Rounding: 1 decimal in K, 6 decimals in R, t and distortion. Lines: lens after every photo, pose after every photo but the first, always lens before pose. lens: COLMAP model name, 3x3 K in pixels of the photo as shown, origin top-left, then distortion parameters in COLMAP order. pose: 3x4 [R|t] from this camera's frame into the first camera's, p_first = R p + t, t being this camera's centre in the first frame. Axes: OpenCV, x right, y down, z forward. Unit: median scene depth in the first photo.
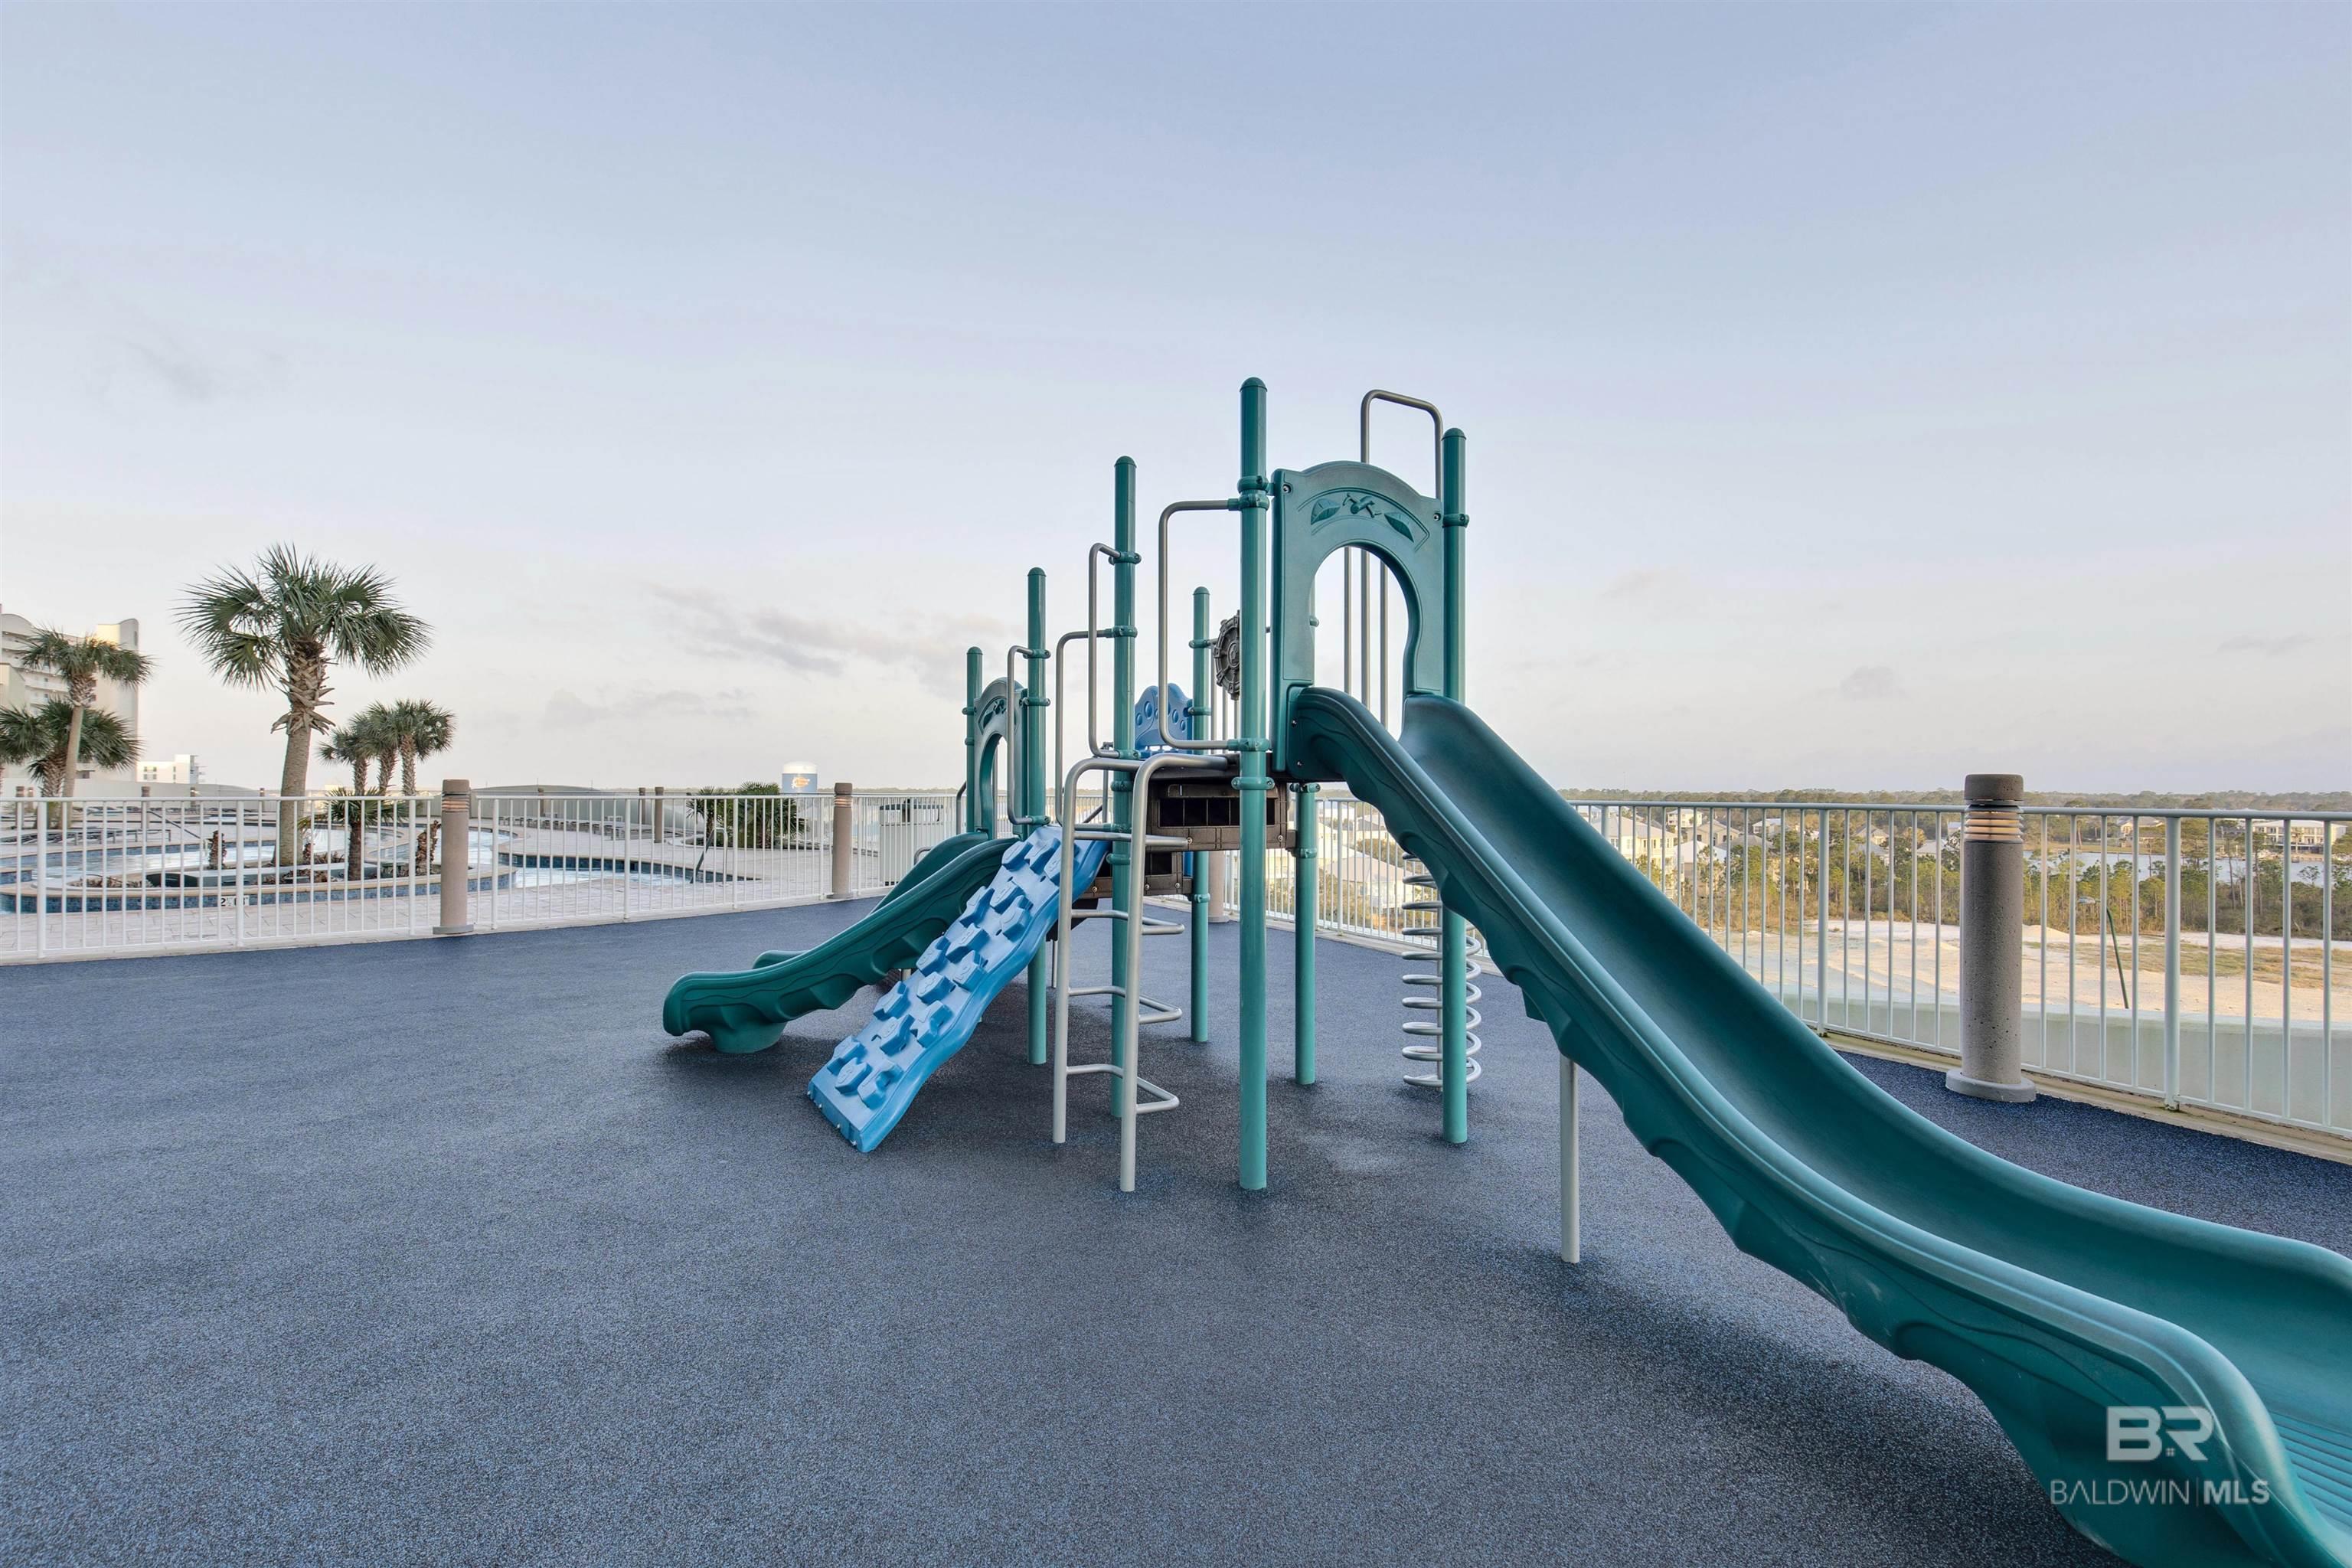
lens RADIAL K [[1072.2, 0, 1176.0], [0, 1072.2, 784.0], [0, 0, 1]] dist [0.000772, -0.000047]
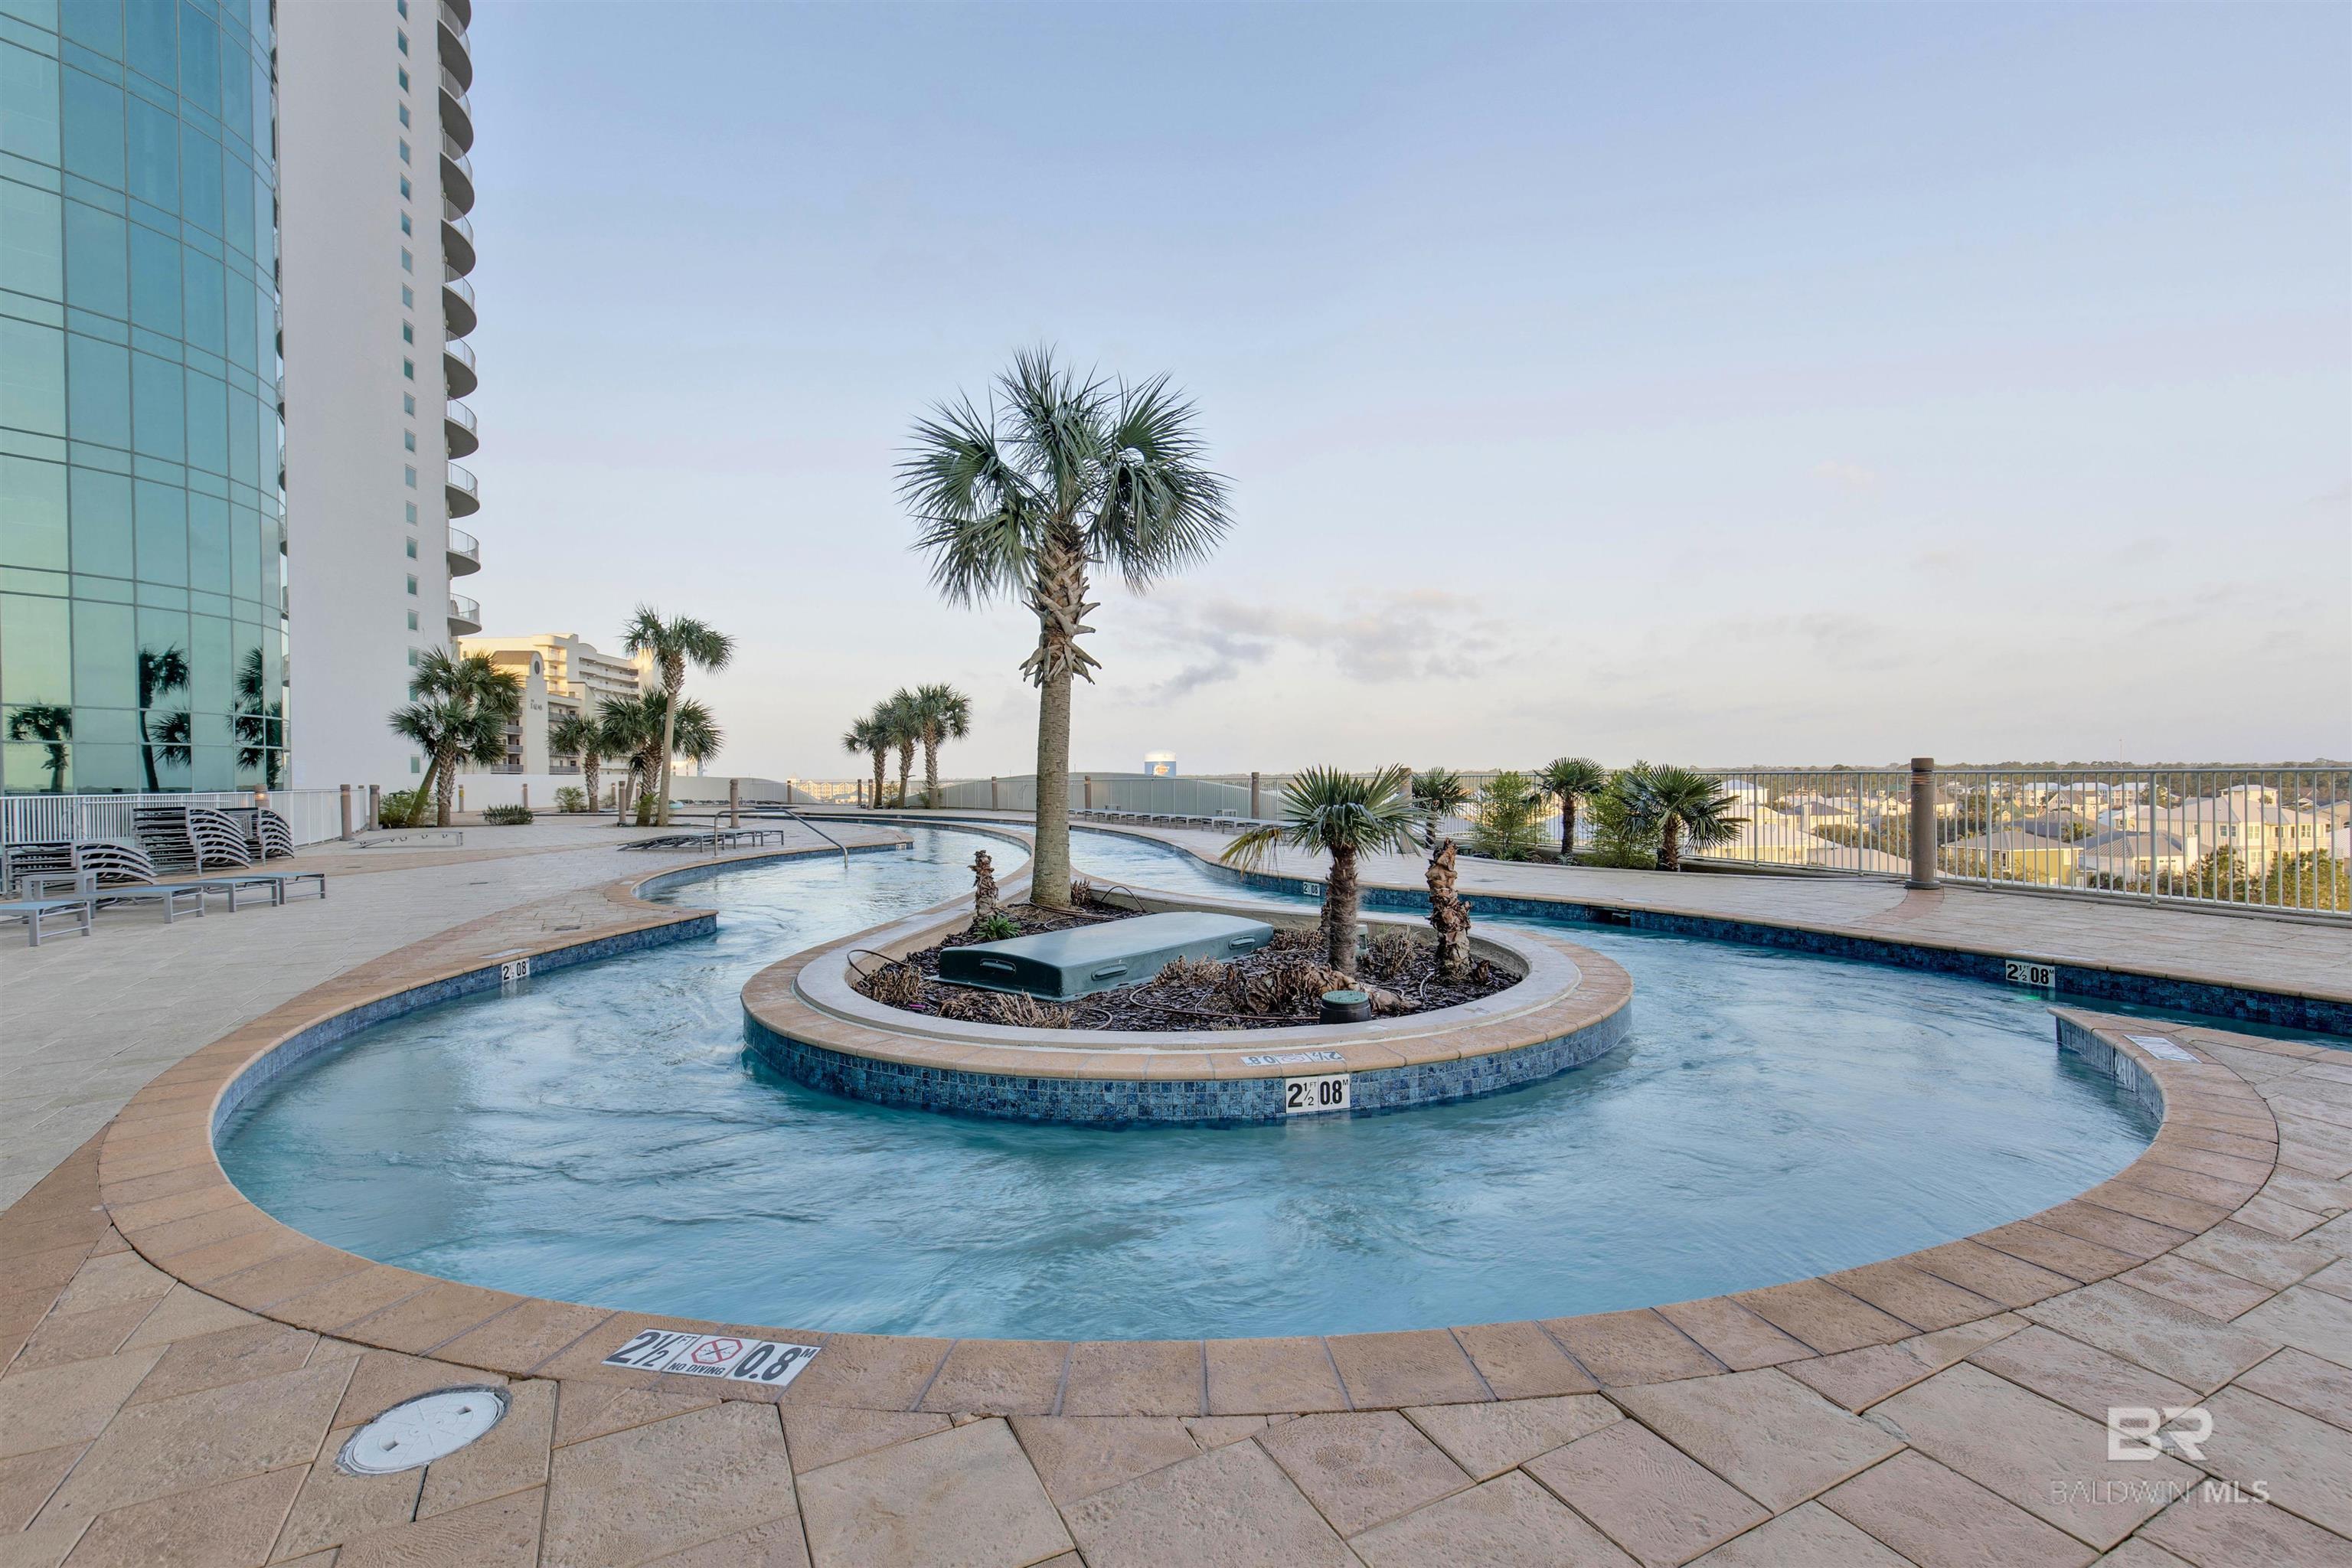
lens RADIAL K [[1072.2, 0, 1176.0], [0, 1072.2, 784.0], [0, 0, 1]] dist [0.000772, -0.000047]
pose [[0.948552, -0.011925, -0.316395, -0.313332], [0.016578, 0.999790, 0.012020, 0.001791], [0.316186, -0.016647, 0.948551, 0.254365]]
